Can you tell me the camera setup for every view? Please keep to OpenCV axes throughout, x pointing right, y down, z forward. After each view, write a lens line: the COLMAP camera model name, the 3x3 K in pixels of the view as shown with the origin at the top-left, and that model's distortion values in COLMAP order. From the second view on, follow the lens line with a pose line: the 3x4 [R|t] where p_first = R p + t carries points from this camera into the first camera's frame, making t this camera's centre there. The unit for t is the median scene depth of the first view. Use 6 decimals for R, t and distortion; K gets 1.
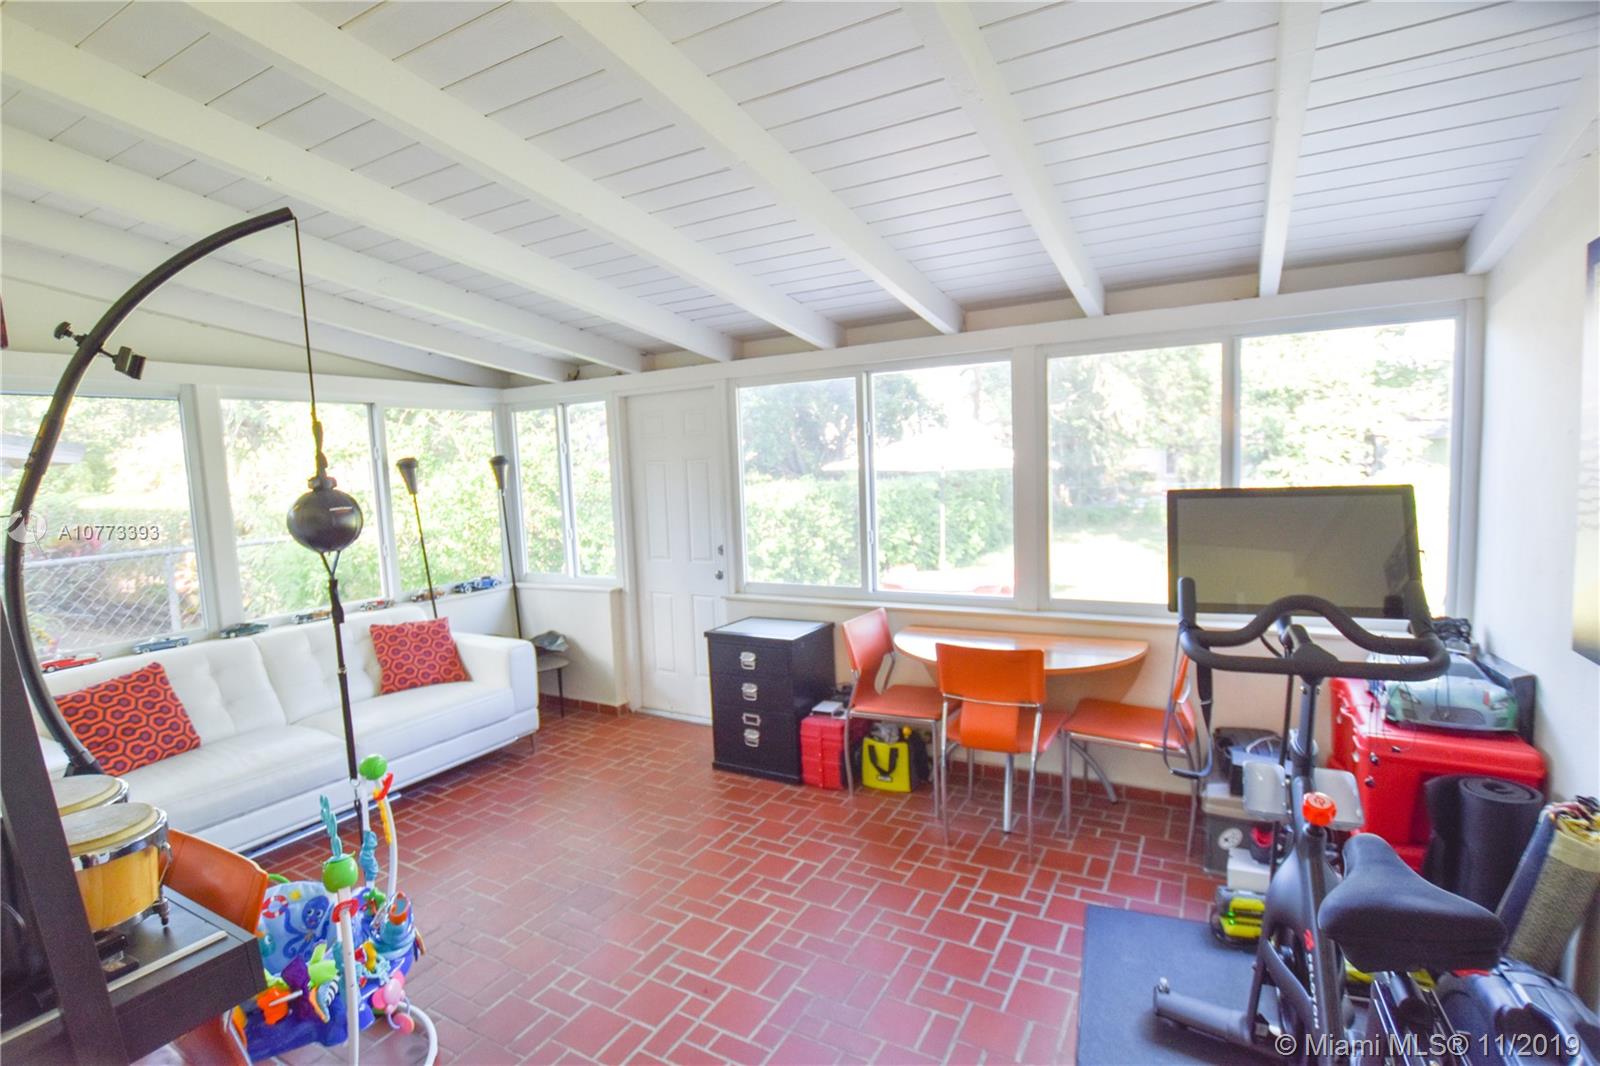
lens RADIAL K [[775.6, 0, 802.0], [0, 775.6, 543.3], [0, 0, 1]] dist [-0.003177, -0.000036]
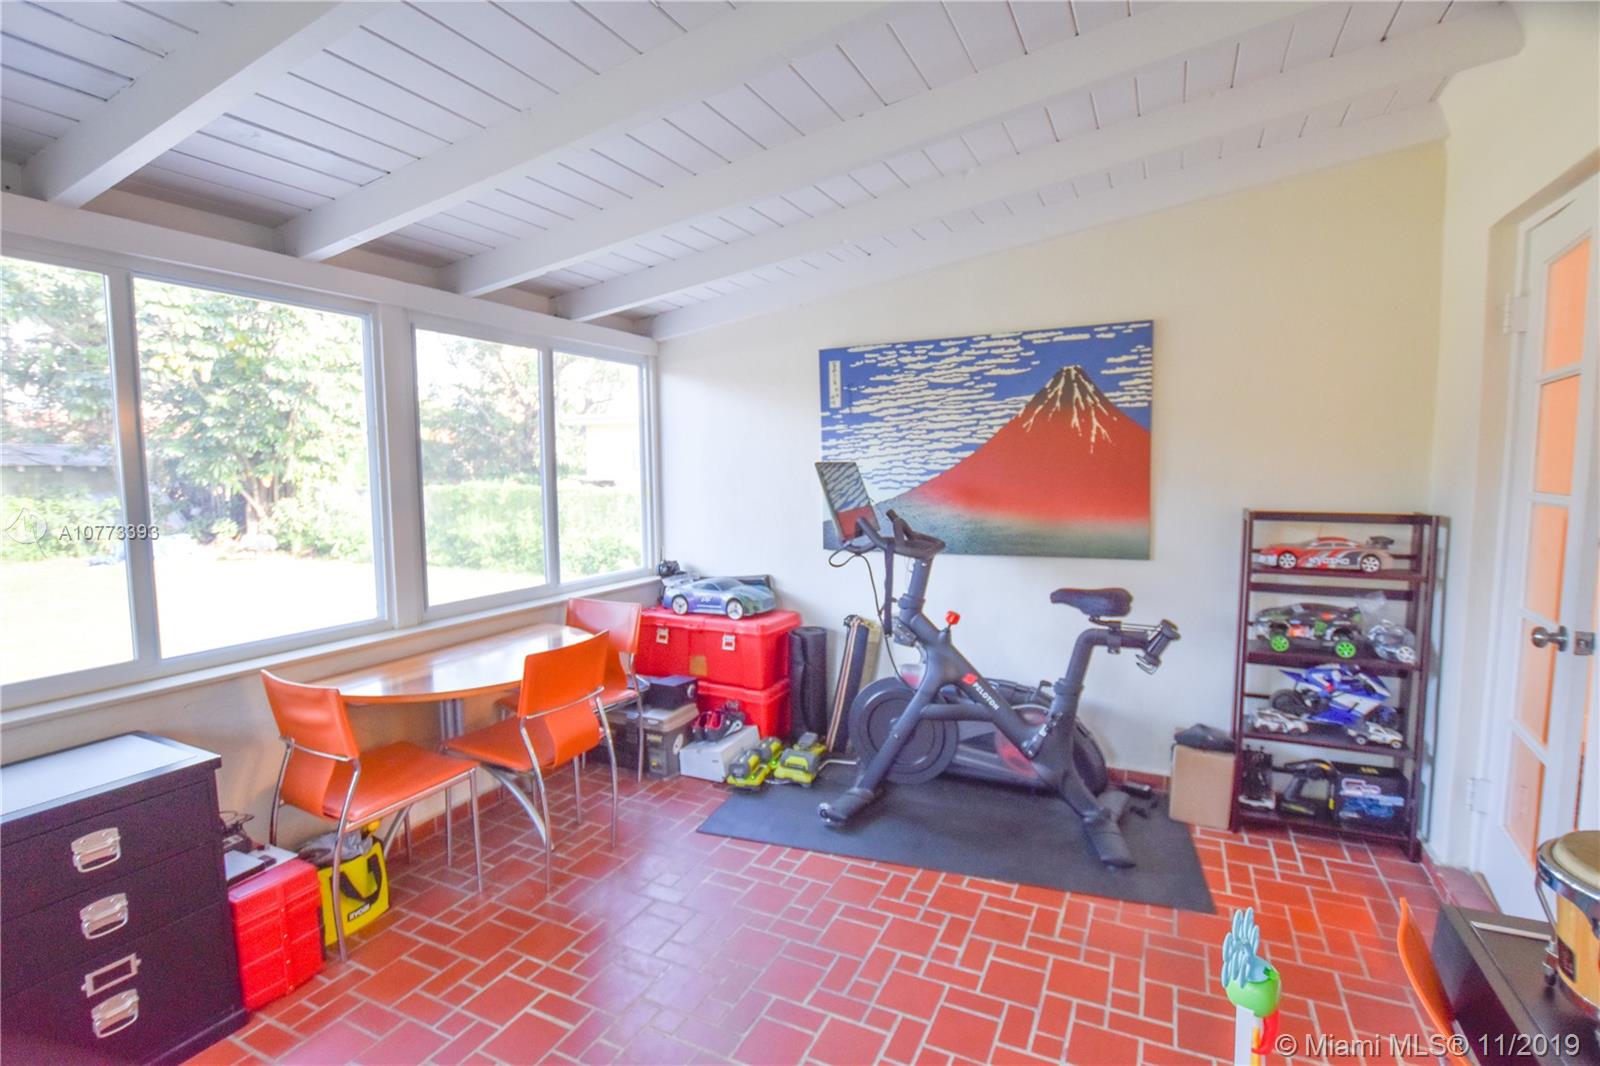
lens RADIAL K [[775.6, 0, 801.3], [0, 775.6, 530.2], [0, 0, 1]] dist [-0.003177, -0.000036]
pose [[-0.054053, -0.047579, 0.997404, -0.559445], [0.101714, 0.993406, 0.052901, -0.016741], [-0.993344, 0.104309, -0.048857, 0.625357]]
